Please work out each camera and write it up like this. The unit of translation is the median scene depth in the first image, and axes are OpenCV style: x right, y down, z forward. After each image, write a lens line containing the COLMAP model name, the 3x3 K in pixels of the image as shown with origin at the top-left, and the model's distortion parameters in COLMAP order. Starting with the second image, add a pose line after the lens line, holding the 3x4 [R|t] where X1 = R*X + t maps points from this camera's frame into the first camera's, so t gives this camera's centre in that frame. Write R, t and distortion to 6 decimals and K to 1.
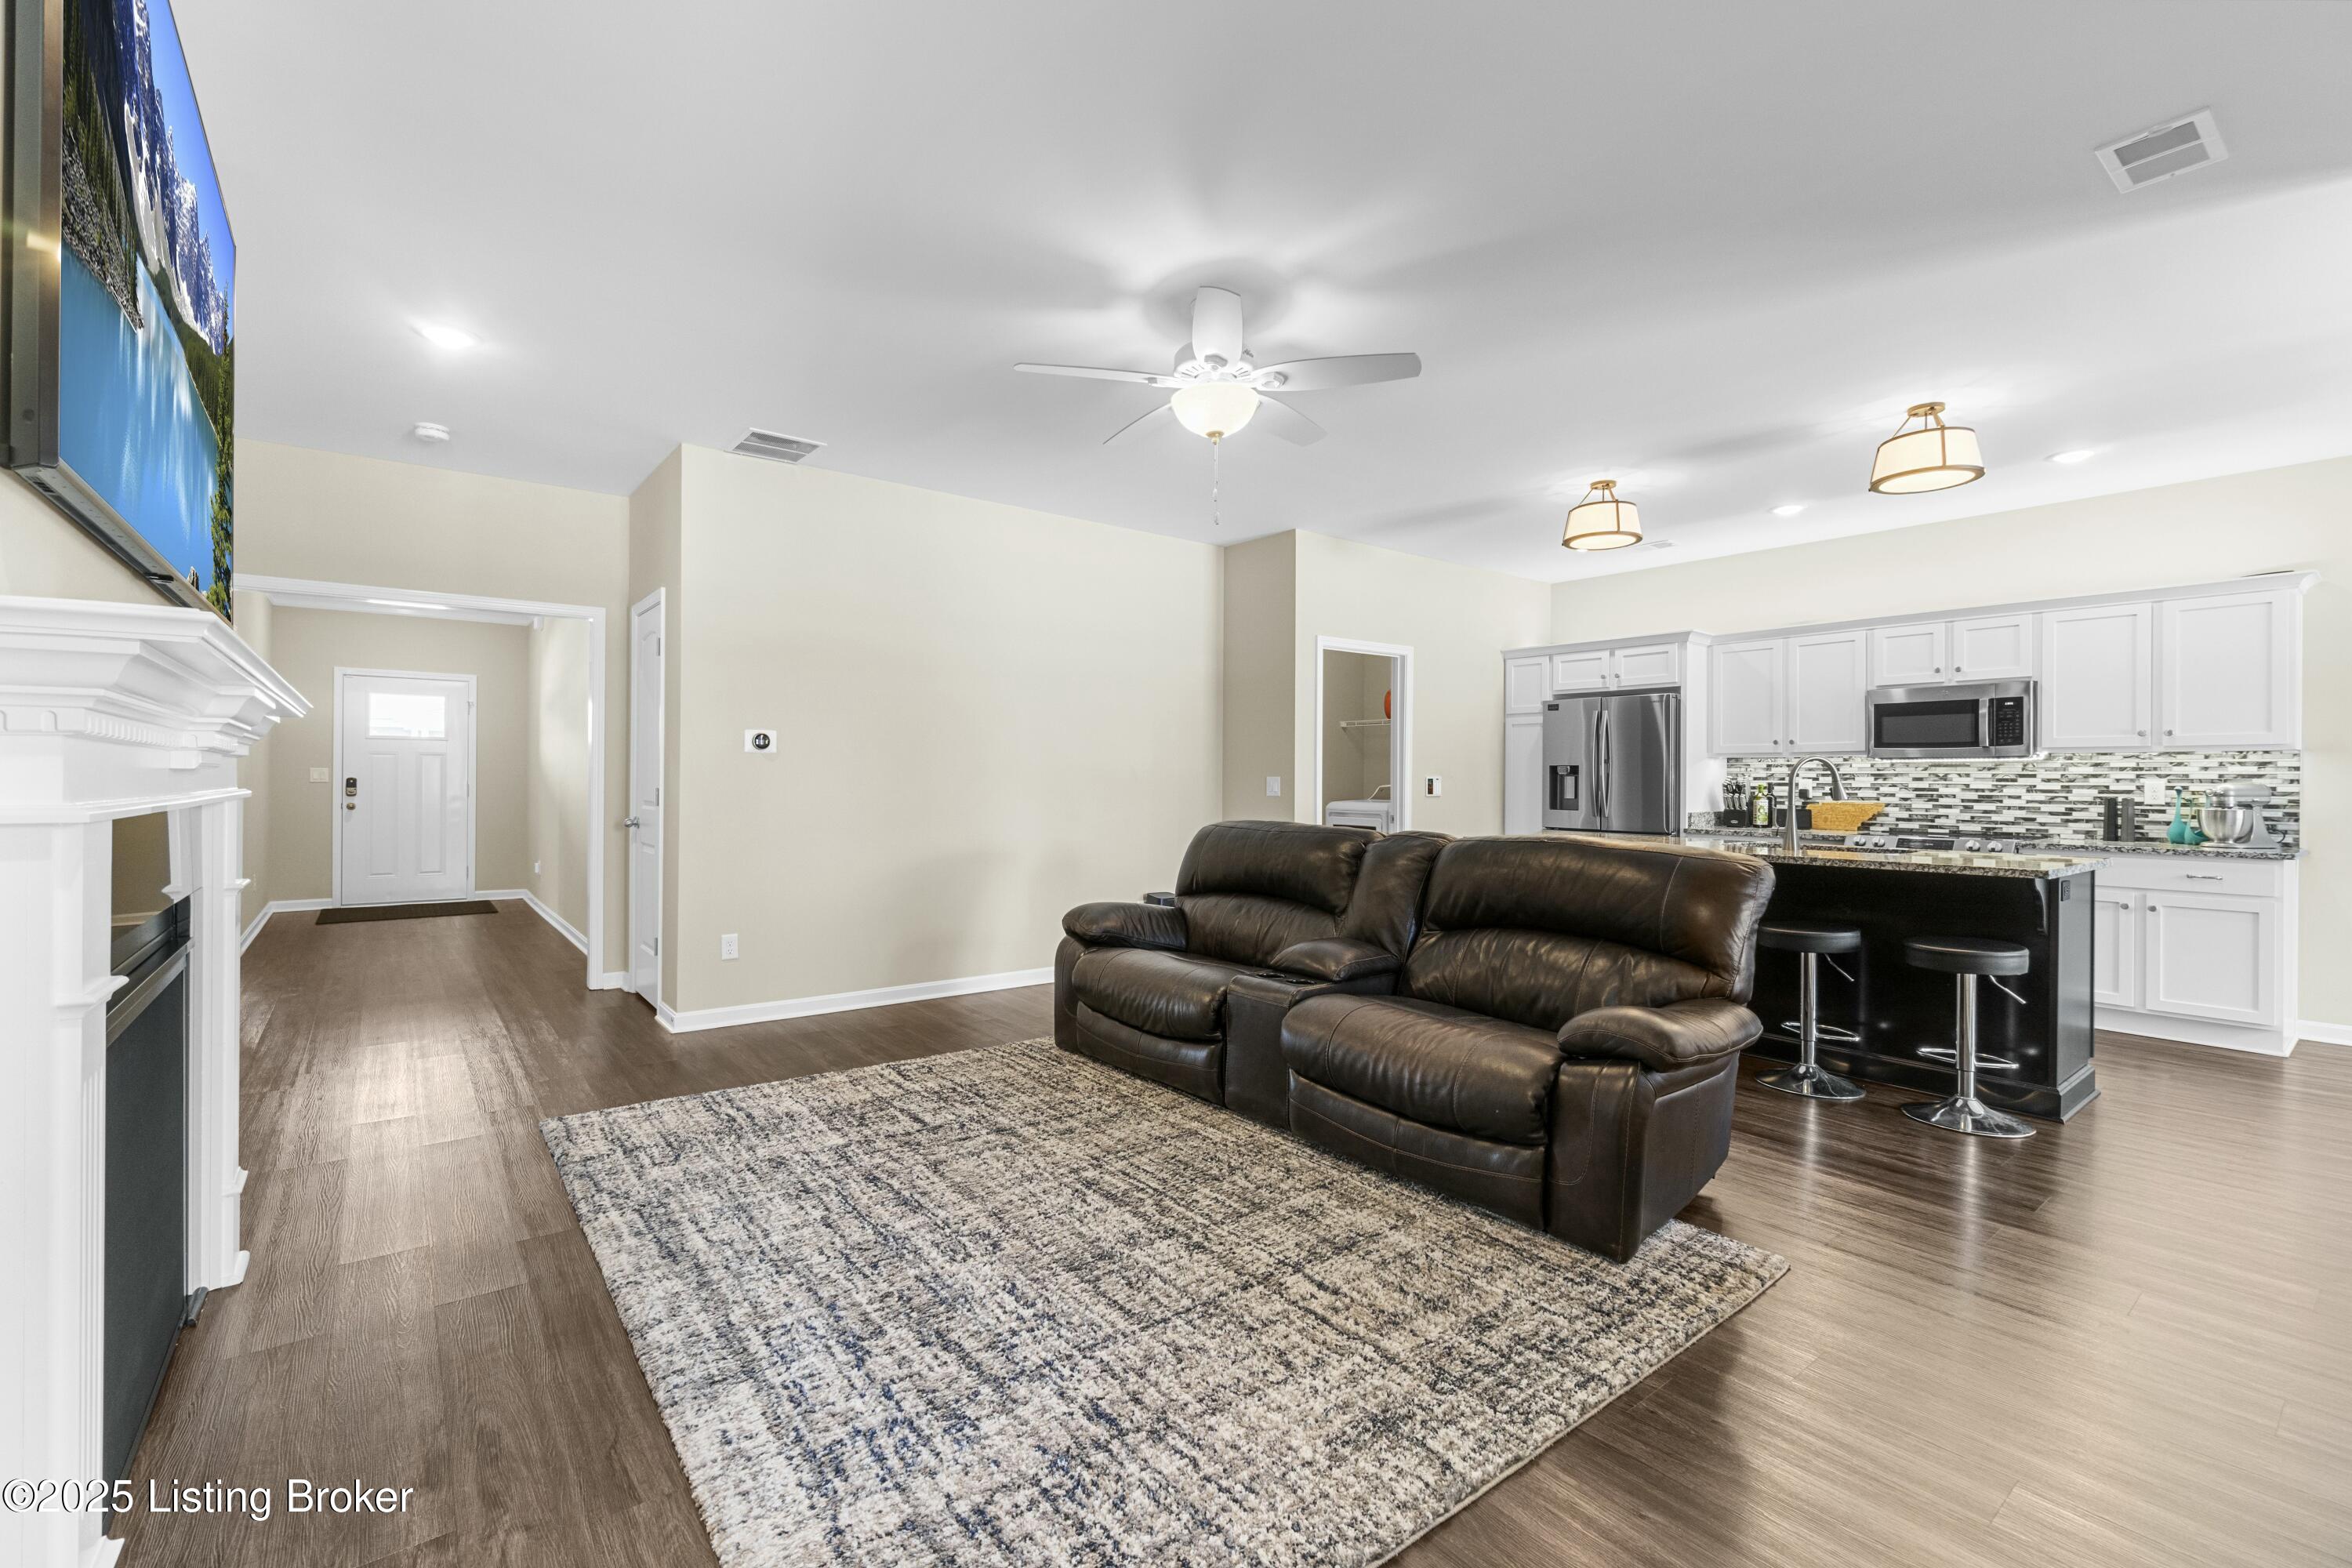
lens RADIAL K [[1019.0, 0, 1166.3], [0, 1019.0, 771.1], [0, 0, 1]] dist [-0.017157, 0.000249]
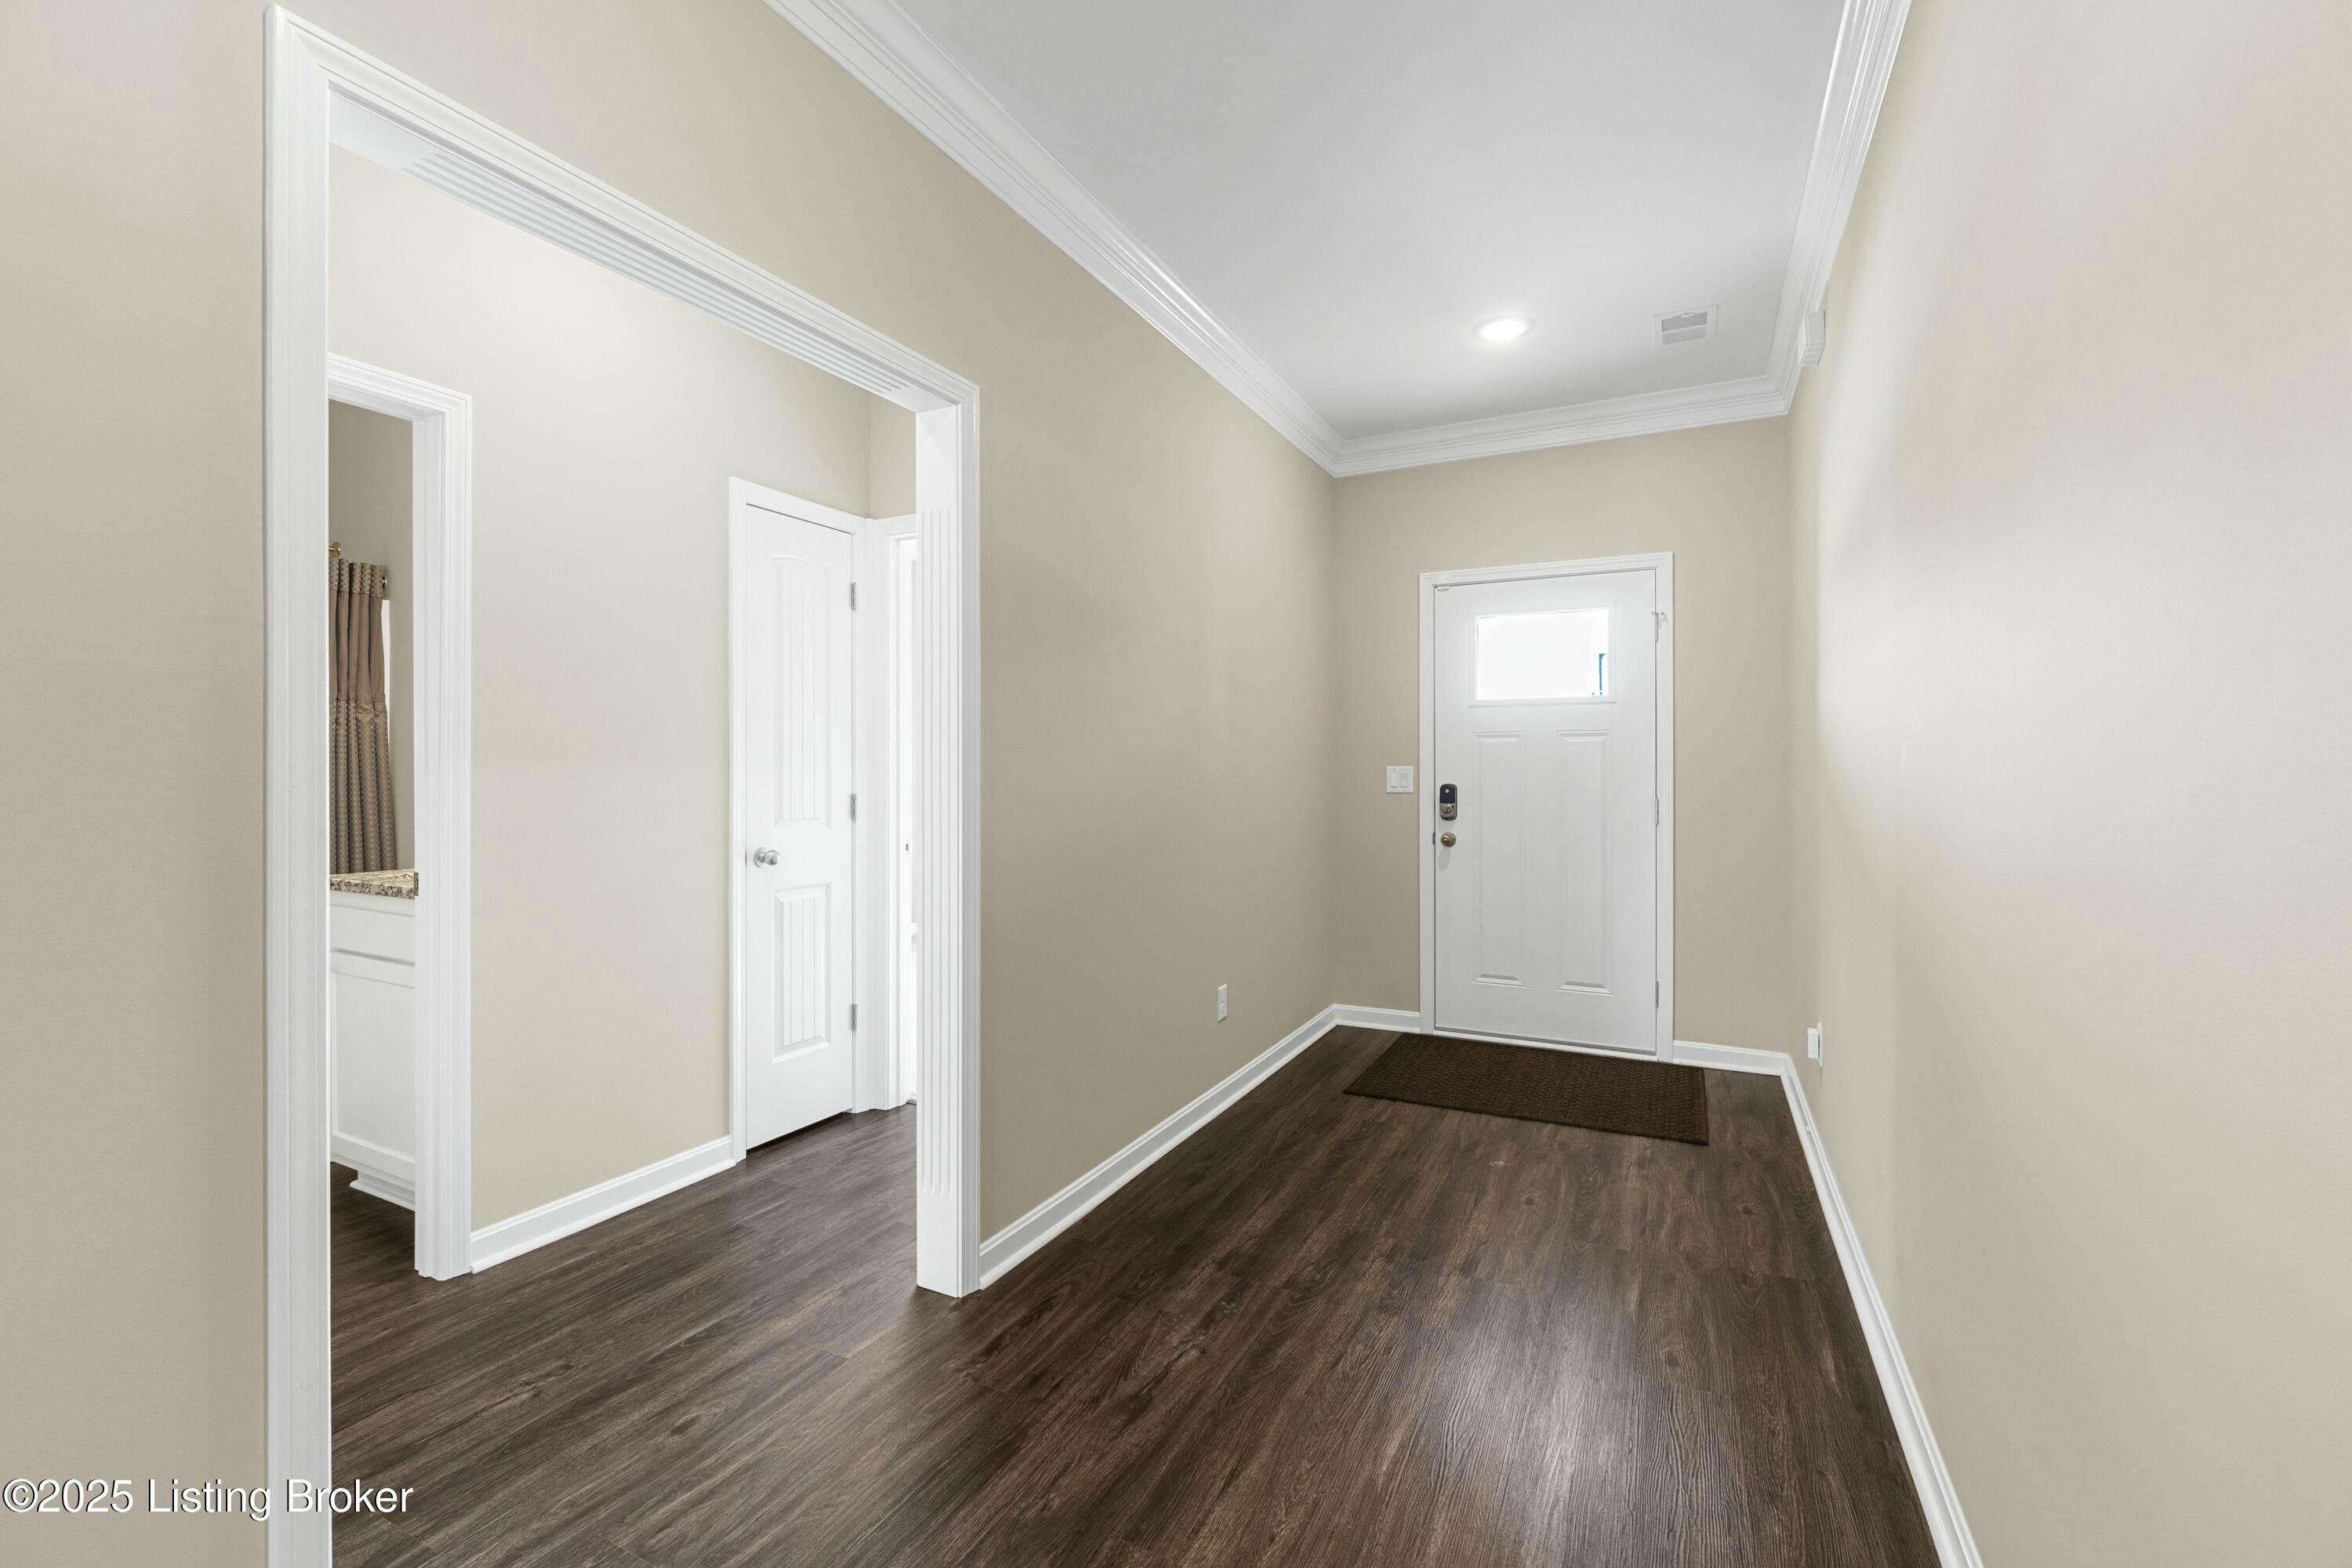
lens RADIAL K [[1019.0, 0, 1166.4], [0, 1019.0, 768.0], [0, 0, 1]] dist [-0.017157, 0.000249]
pose [[0.433949, -0.011526, -0.900864, -0.487641], [0.019498, 0.999804, -0.003400, -0.003272], [0.900726, -0.016090, 0.434089, 0.780117]]
